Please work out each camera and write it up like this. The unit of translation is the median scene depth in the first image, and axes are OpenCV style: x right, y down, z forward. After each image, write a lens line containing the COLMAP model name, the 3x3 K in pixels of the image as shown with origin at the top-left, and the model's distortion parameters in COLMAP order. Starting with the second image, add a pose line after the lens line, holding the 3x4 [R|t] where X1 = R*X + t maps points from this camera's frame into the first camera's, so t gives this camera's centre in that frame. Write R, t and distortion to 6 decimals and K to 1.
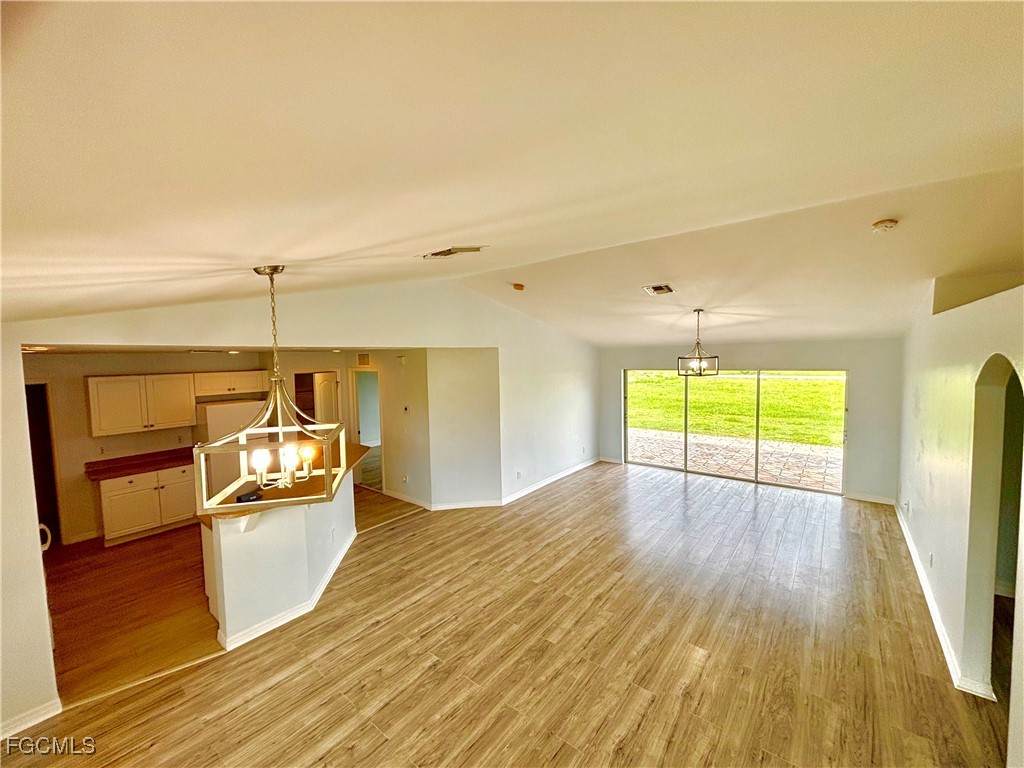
lens RADIAL K [[407.8, 0, 508.2], [0, 407.8, 383.2], [0, 0, 1]] dist [-0.000765, -0.000197]
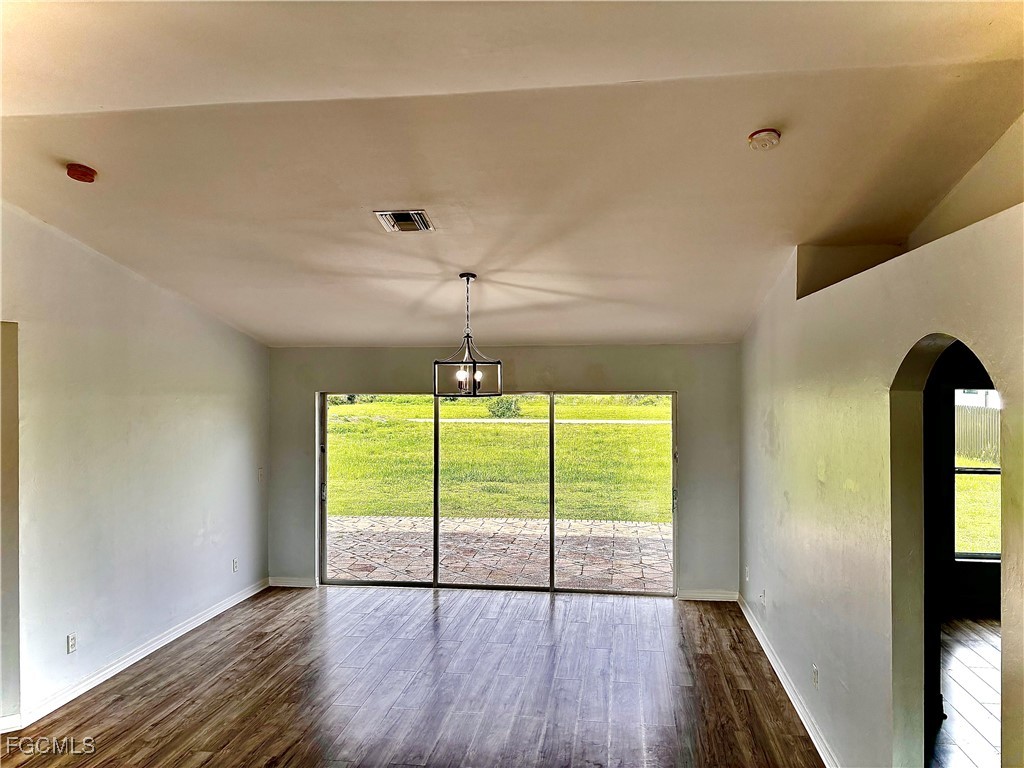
lens RADIAL K [[772.9, 0, 510.1], [0, 772.9, 388.4], [0, 0, 1]] dist [0.065982, -0.089113]
pose [[0.855666, 0.016972, 0.517250, -0.006849], [0.015641, 0.998157, -0.058627, 0.025799], [-0.517292, 0.058255, 0.853824, 0.097855]]
